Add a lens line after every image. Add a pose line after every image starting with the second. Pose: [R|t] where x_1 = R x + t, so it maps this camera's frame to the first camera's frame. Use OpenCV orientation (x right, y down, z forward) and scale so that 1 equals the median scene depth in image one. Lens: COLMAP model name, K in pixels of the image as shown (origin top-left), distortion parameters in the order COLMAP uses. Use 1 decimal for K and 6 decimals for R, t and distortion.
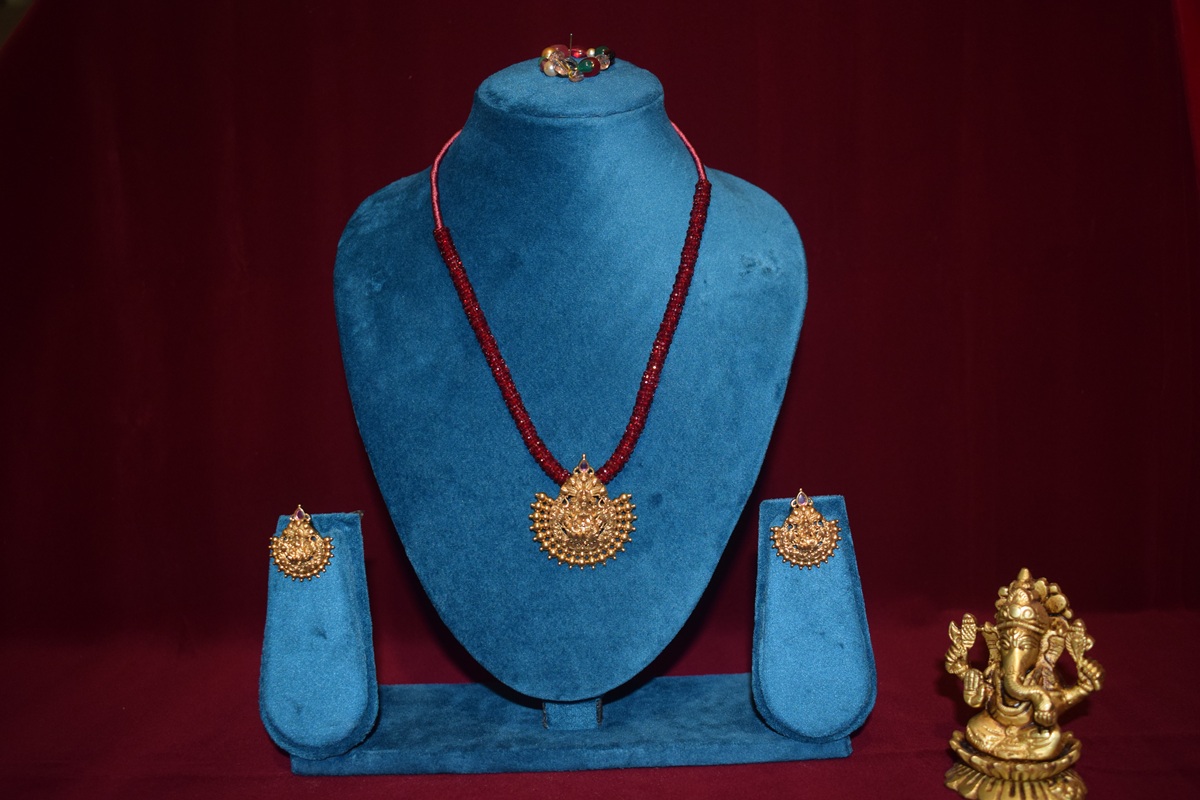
lens RADIAL K [[1156.4, 0, 600.0], [0, 1156.4, 400.0], [0, 0, 1]] dist [-0.087851, 0.004155]
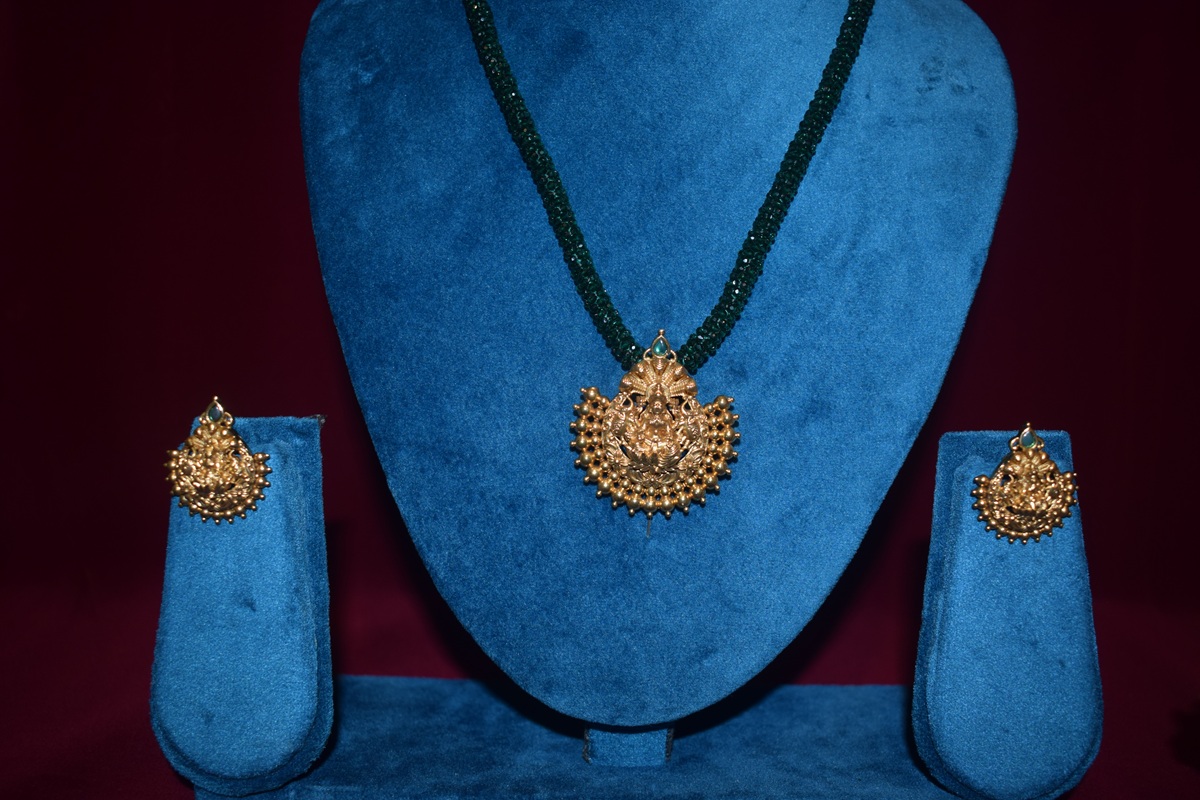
lens RADIAL K [[1156.4, 0, 600.0], [0, 1156.4, 400.0], [0, 0, 1]] dist [-0.087851, 0.004155]
pose [[0.998460, 0.054852, 0.008252, -0.058192], [-0.055064, 0.998085, 0.028188, 0.061332], [-0.006690, -0.028599, 0.999569, 0.357880]]
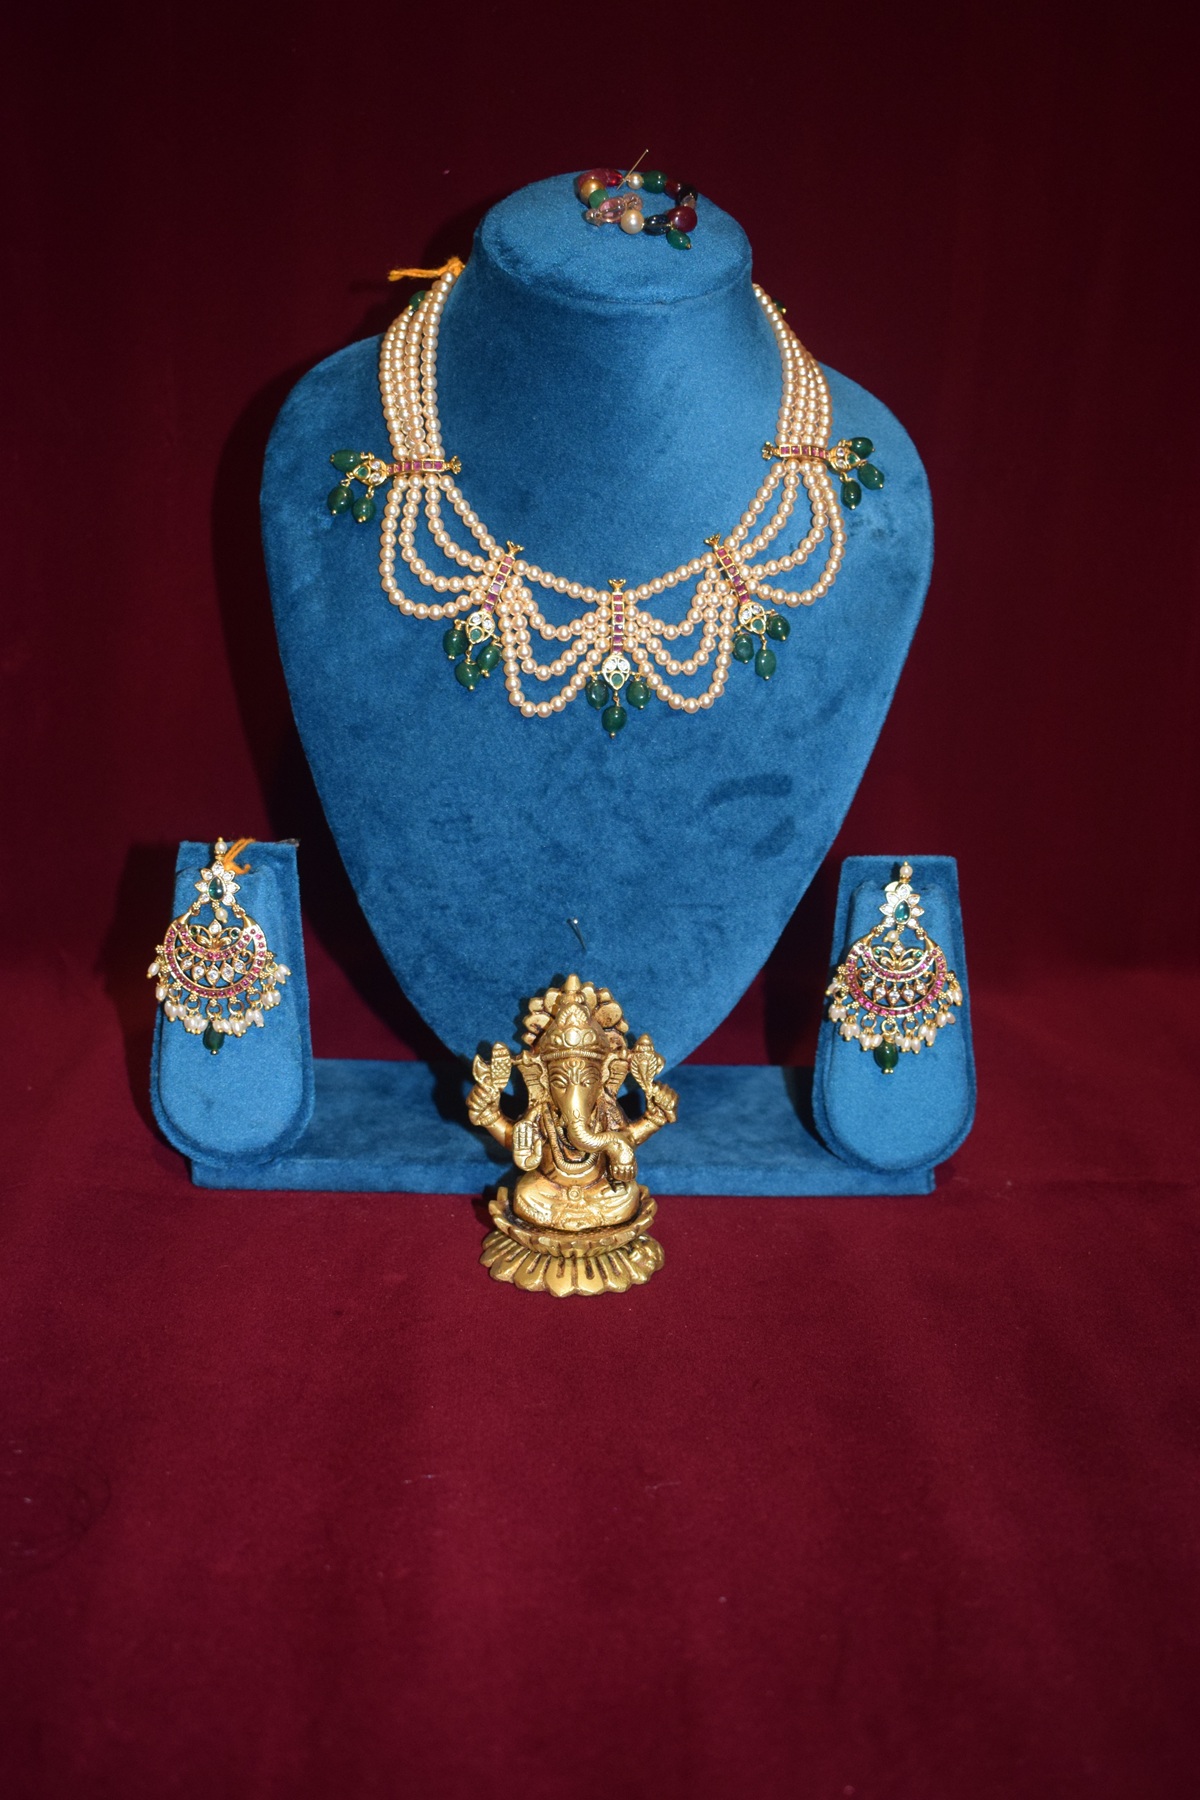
lens RADIAL K [[1989.1, 0, 600.0], [0, 1989.1, 900.0], [0, 0, 1]] dist [-0.060821, -0.009252]
pose [[0.996640, 0.050607, 0.064407, -0.097002], [-0.063076, 0.975813, 0.209308, -0.142448], [-0.052257, -0.212667, 0.975726, -0.240292]]
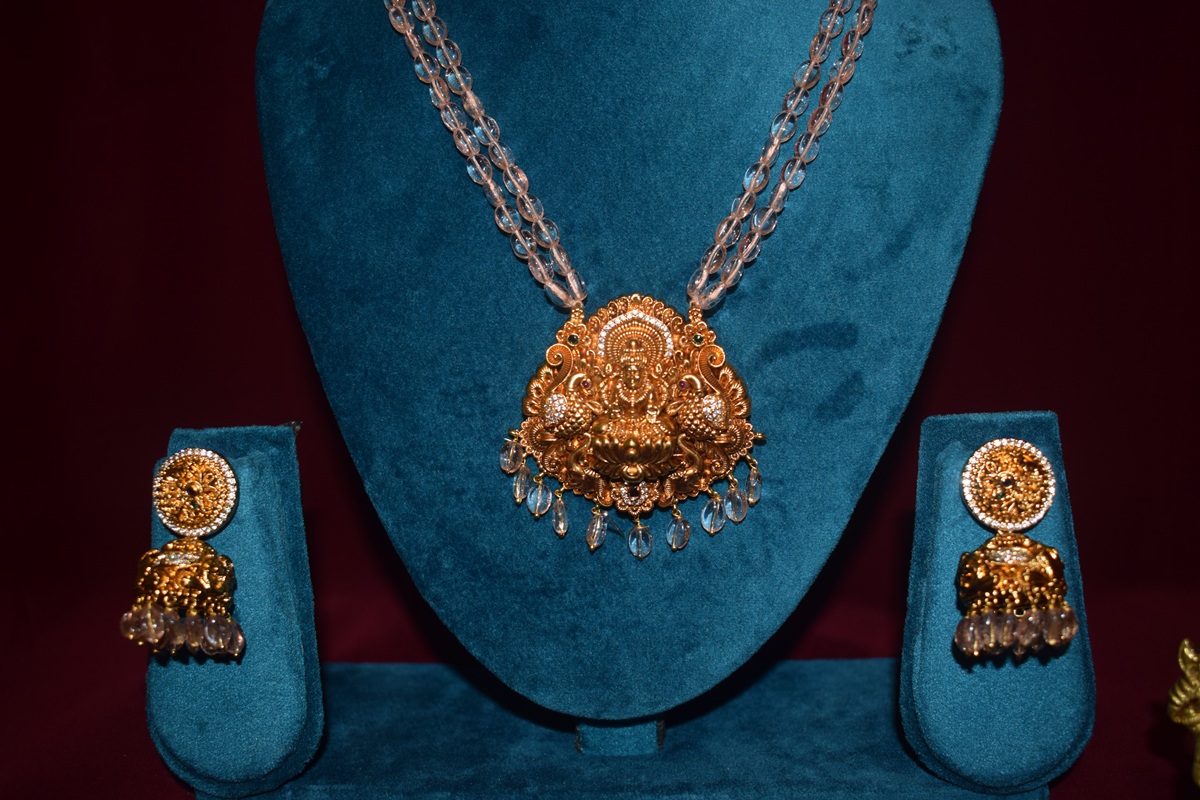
lens RADIAL K [[1259.1, 0, 600.0], [0, 1259.1, 400.0], [0, 0, 1]] dist [-0.081891, 0.015636]
pose [[0.999196, 0.015234, -0.037088, -0.012024], [-0.011093, 0.993935, 0.109405, 0.004996], [0.038529, -0.108905, 0.993305, 0.313899]]
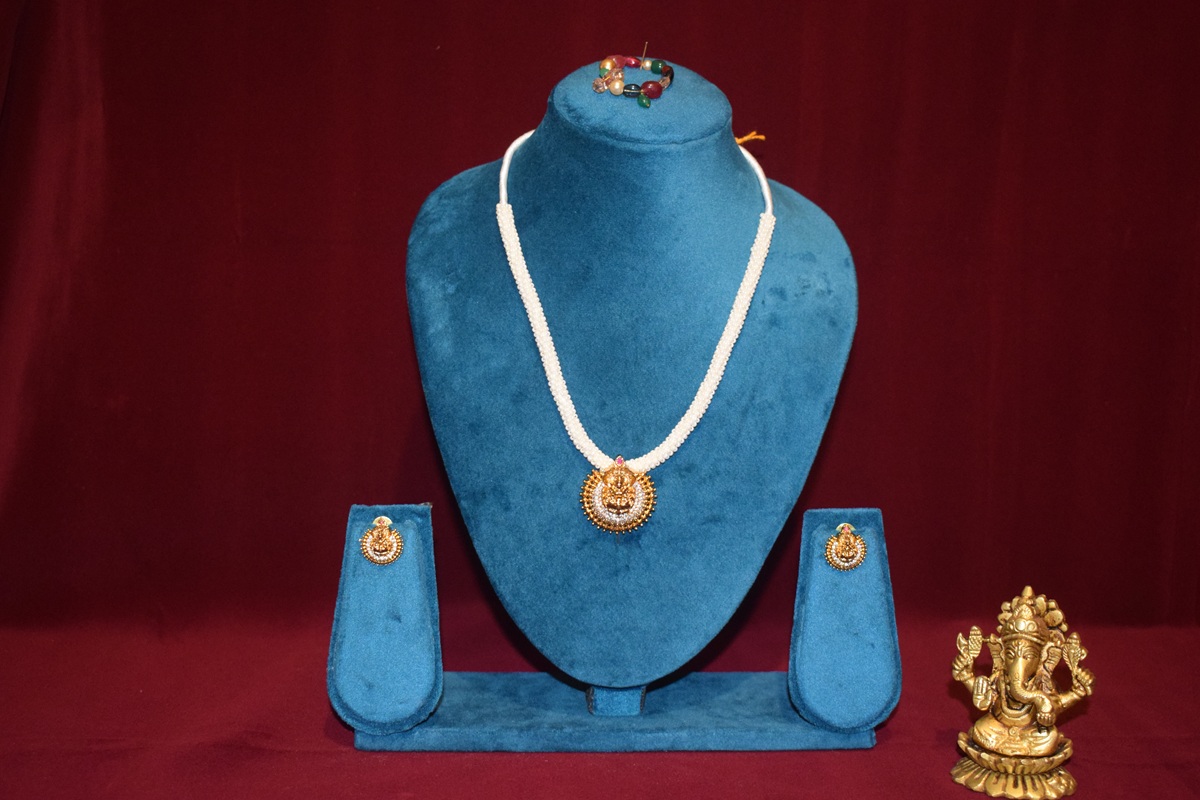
lens RADIAL K [[1808.4, 0, 600.0], [0, 1808.4, 400.0], [0, 0, 1]] dist [-0.030795, -0.042249]
pose [[0.995400, 0.047603, 0.083147, -0.197855], [-0.052497, 0.996953, 0.057700, -0.103349], [-0.080147, -0.061800, 0.994865, -0.665062]]
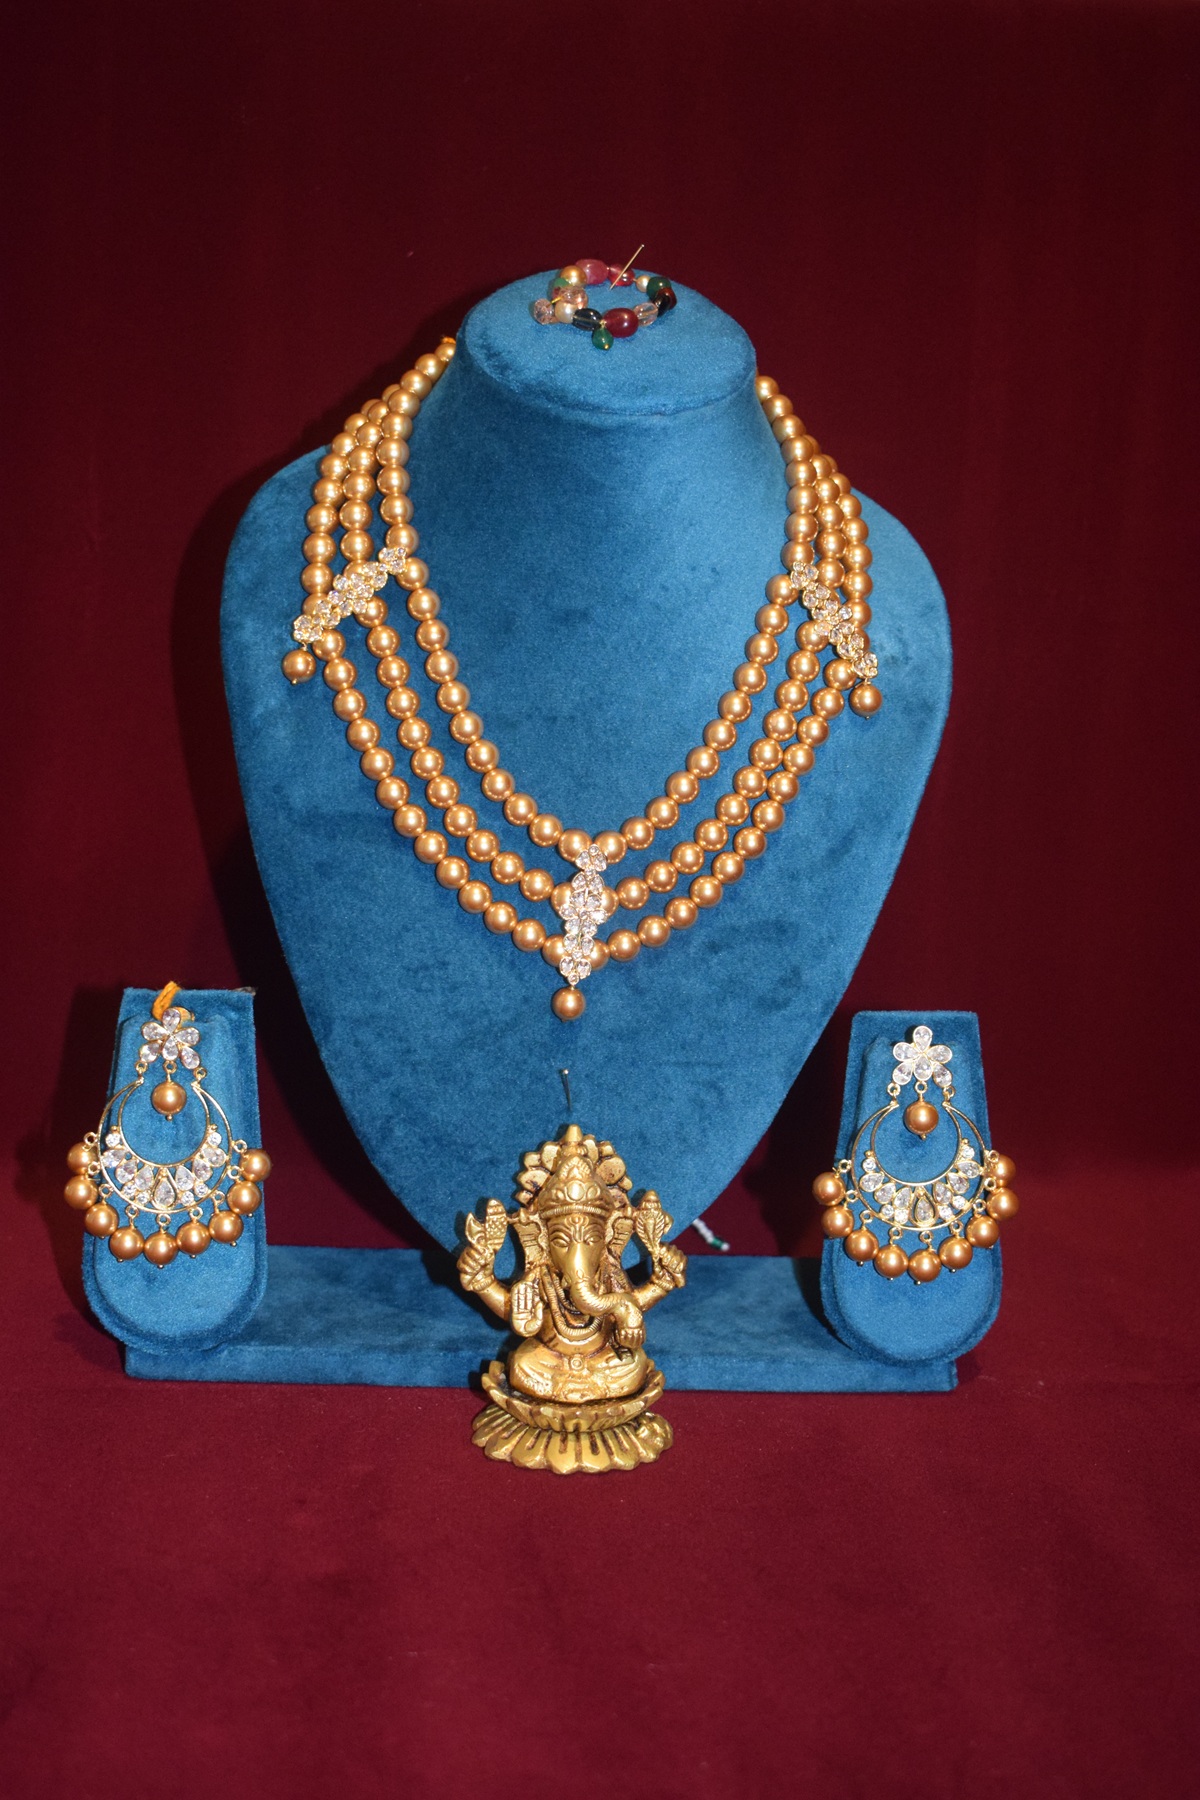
lens RADIAL K [[2712.6, 0, 600.0], [0, 2712.6, 900.0], [0, 0, 1]] dist [-0.030795, -0.042249]
pose [[0.994176, 0.065329, 0.085707, -0.148427], [-0.075261, 0.990123, 0.118293, -0.153385], [-0.077133, -0.124054, 0.989273, -0.546607]]
